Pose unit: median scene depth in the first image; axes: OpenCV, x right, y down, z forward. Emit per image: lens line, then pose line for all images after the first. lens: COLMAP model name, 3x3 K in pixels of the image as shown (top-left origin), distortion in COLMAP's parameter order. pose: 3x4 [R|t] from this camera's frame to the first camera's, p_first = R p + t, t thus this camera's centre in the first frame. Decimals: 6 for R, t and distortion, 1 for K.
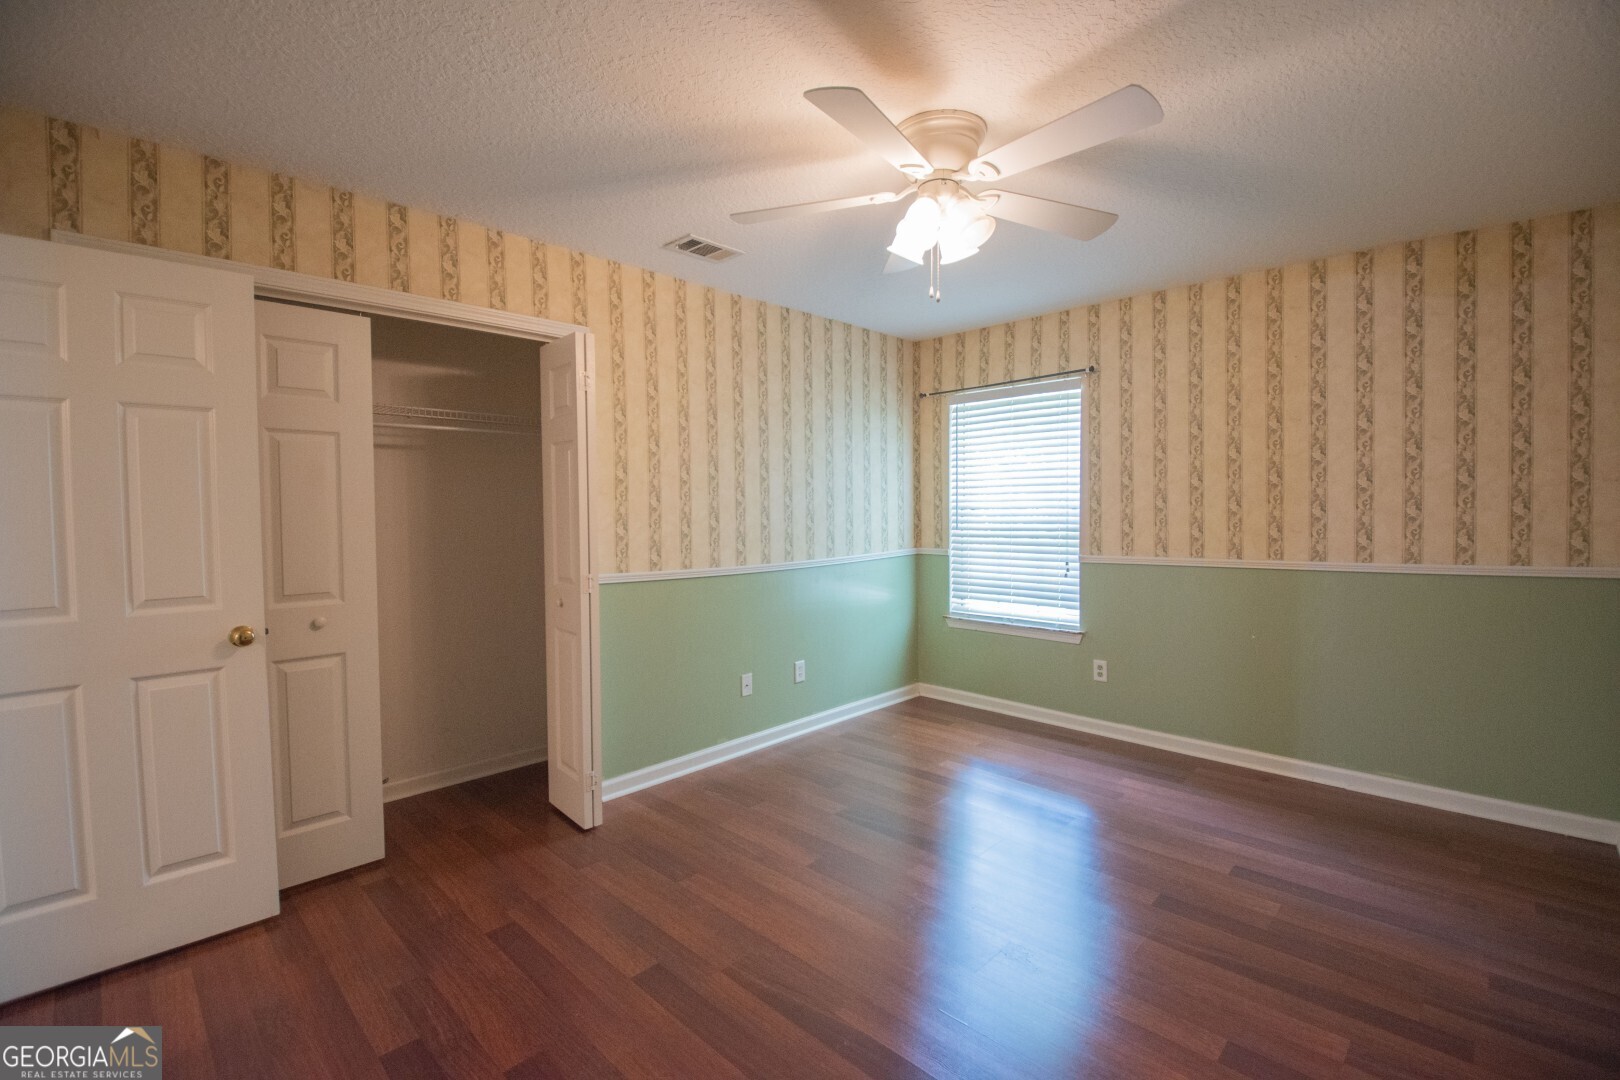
lens RADIAL K [[712.1, 0, 819.8], [0, 712.1, 528.2], [0, 0, 1]] dist [0.038403, -0.036458]
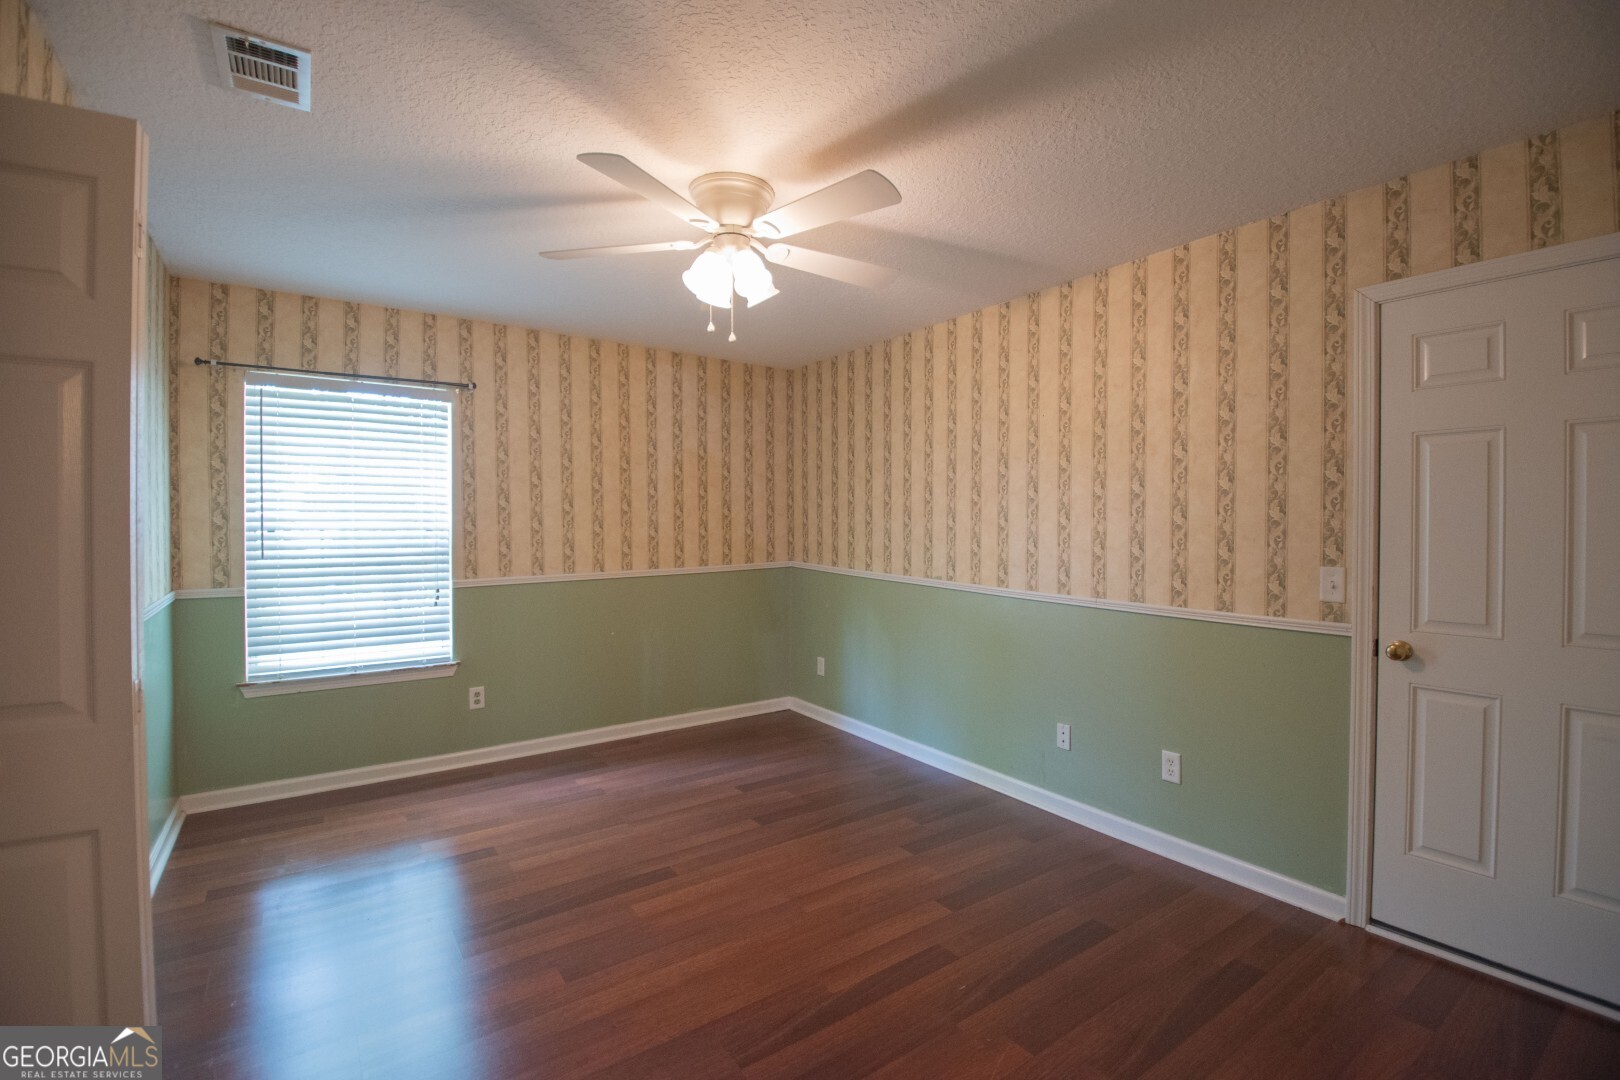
lens RADIAL K [[712.1, 0, 819.8], [0, 712.1, 528.2], [0, 0, 1]] dist [0.038403, -0.036458]
pose [[0.188919, 0.002718, 0.981989, -0.494753], [0.026583, 0.999616, -0.007881, -0.010689], [-0.981633, 0.027593, 0.188774, 0.372180]]
